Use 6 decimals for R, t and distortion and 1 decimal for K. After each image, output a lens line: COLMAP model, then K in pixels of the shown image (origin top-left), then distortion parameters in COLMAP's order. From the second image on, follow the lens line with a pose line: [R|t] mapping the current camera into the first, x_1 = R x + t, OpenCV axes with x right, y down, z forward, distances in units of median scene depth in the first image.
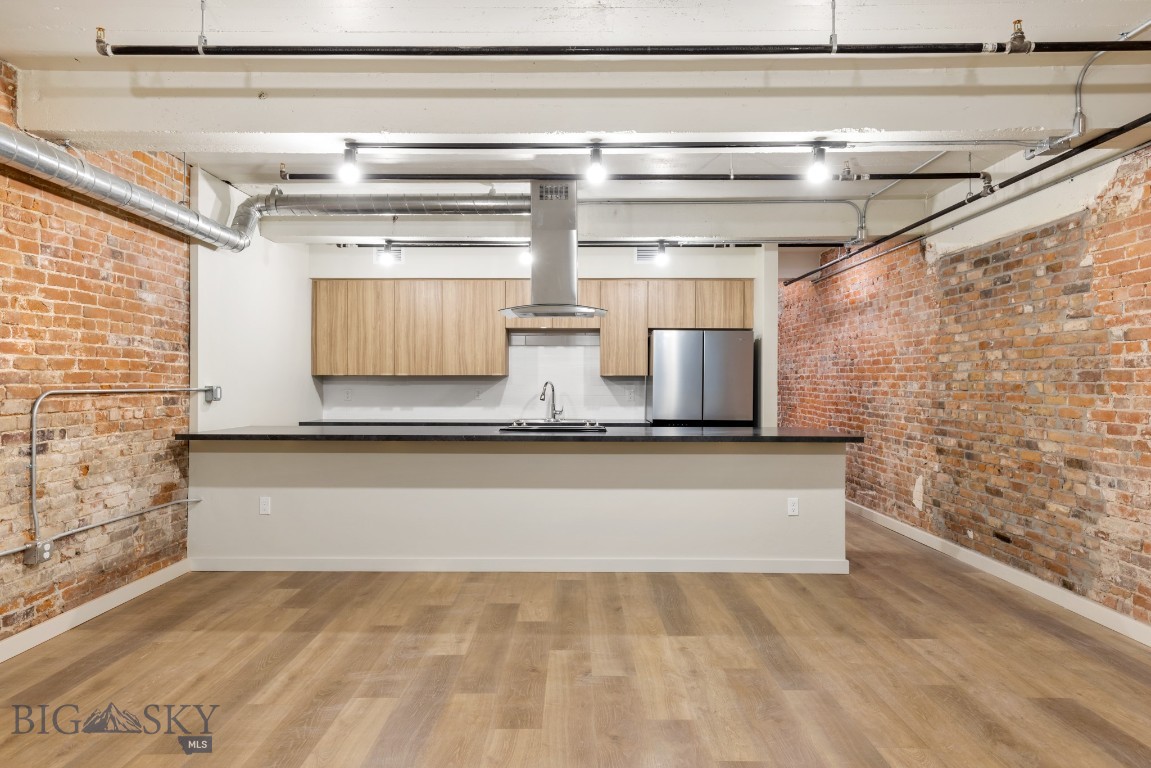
lens RADIAL K [[731.1, 0, 568.7], [0, 731.1, 382.1], [0, 0, 1]] dist [0.000920, 0.001138]
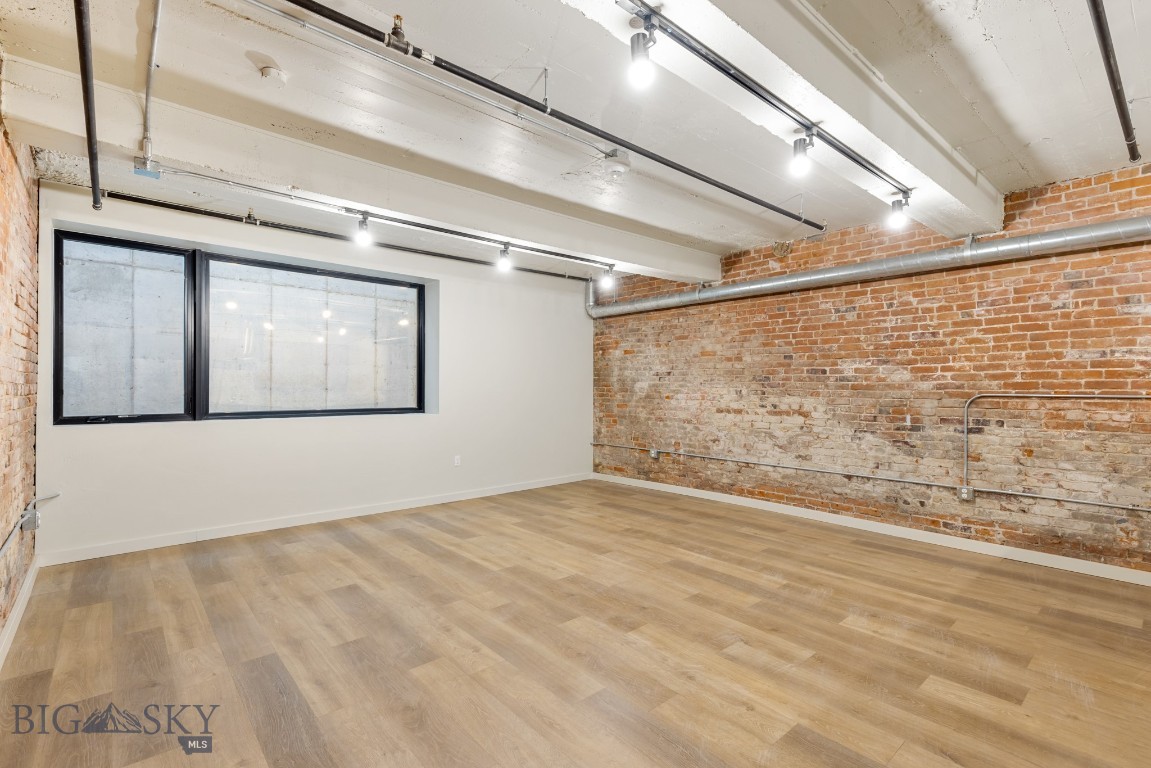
lens RADIAL K [[527.2, 0, 582.5], [0, 527.2, 386.3], [0, 0, 1]] dist [0.000700, -0.000461]
pose [[-0.745496, -0.005515, -0.666487, 0.668149], [-0.004077, 0.999985, -0.003714, 0.002894], [0.666498, -0.000052, -0.745507, 1.261641]]
